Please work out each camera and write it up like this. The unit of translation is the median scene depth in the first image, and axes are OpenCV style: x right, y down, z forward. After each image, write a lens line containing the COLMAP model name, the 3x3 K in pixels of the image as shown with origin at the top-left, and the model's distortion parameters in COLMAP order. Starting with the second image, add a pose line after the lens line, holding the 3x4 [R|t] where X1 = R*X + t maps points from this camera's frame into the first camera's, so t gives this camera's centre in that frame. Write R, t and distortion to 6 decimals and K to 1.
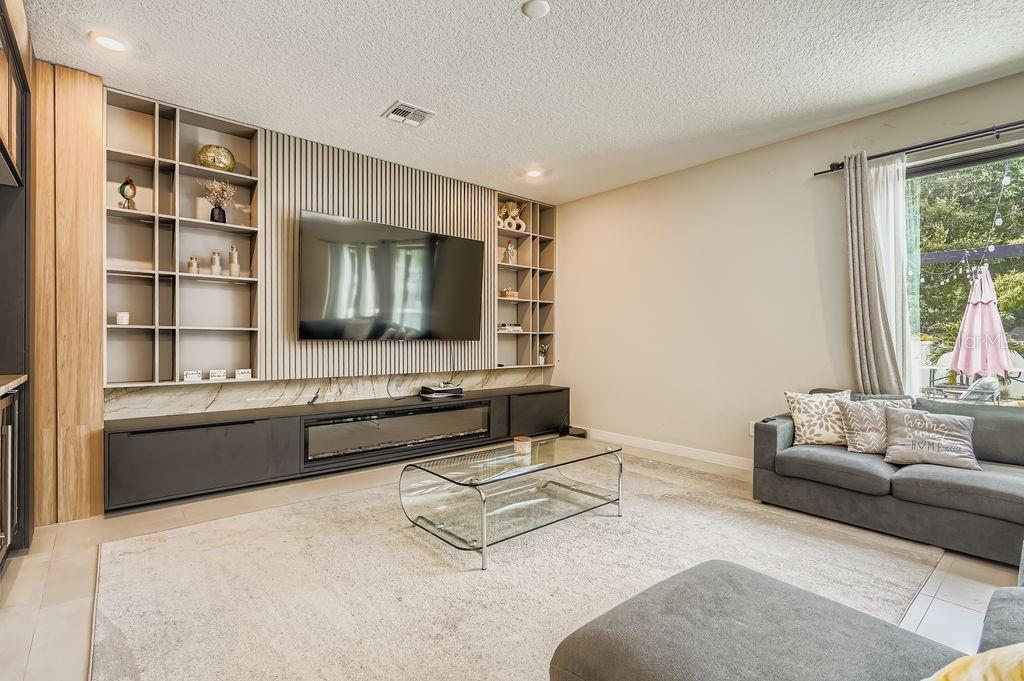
lens RADIAL K [[473.7, 0, 507.0], [0, 473.7, 337.8], [0, 0, 1]] dist [0.000260, 0.000188]
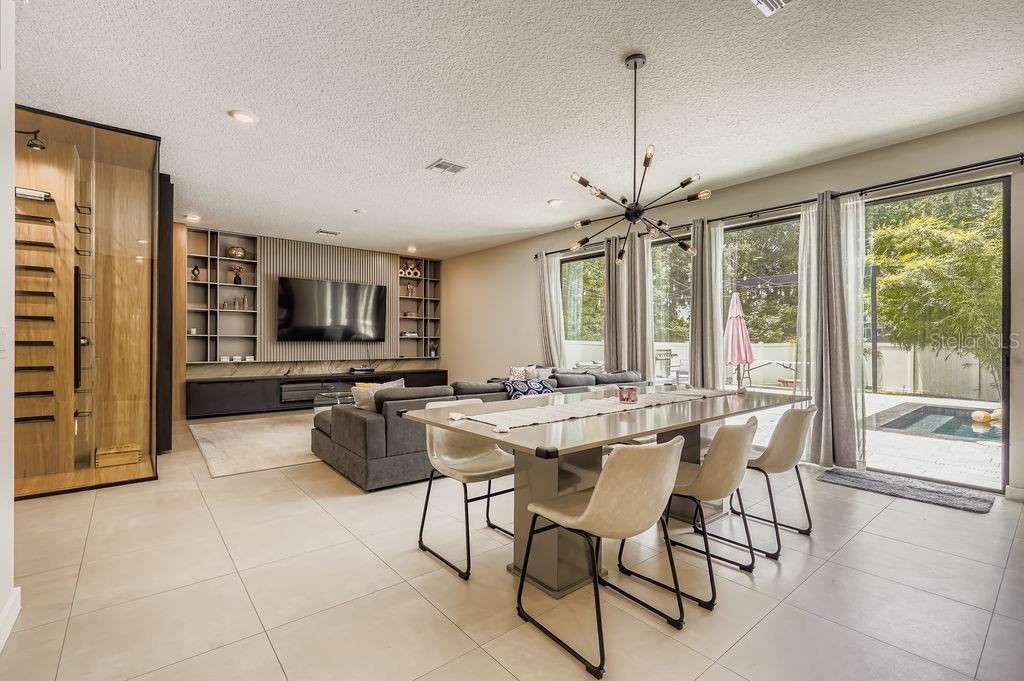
lens RADIAL K [[473.7, 0, 515.8], [0, 473.7, 337.2], [0, 0, 1]] dist [0.000260, 0.000188]
pose [[0.999577, 0.001136, -0.029077, 0.626326], [-0.001230, 0.999994, -0.003216, -0.009308], [0.029074, 0.003250, 0.999572, -0.971592]]
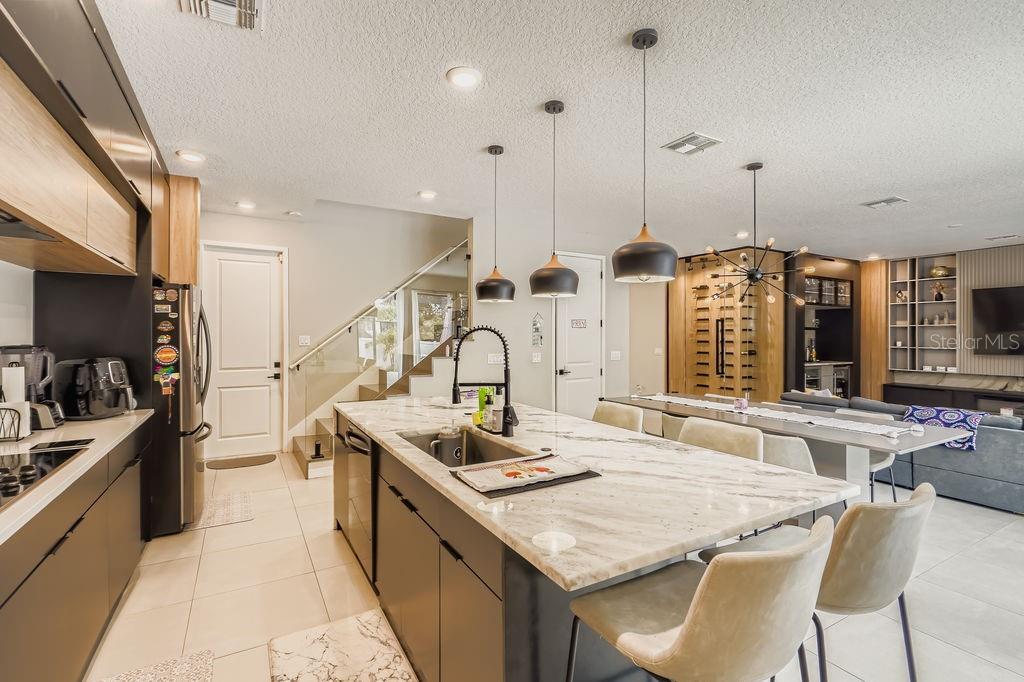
lens RADIAL K [[473.7, 0, 510.8], [0, 473.7, 341.3], [0, 0, 1]] dist [0.000260, 0.000188]
pose [[-0.180522, -0.001757, -0.983569, 1.868260], [-0.000322, 0.999998, -0.001727, -0.044915], [0.983571, 0.000005, -0.180522, -0.552465]]
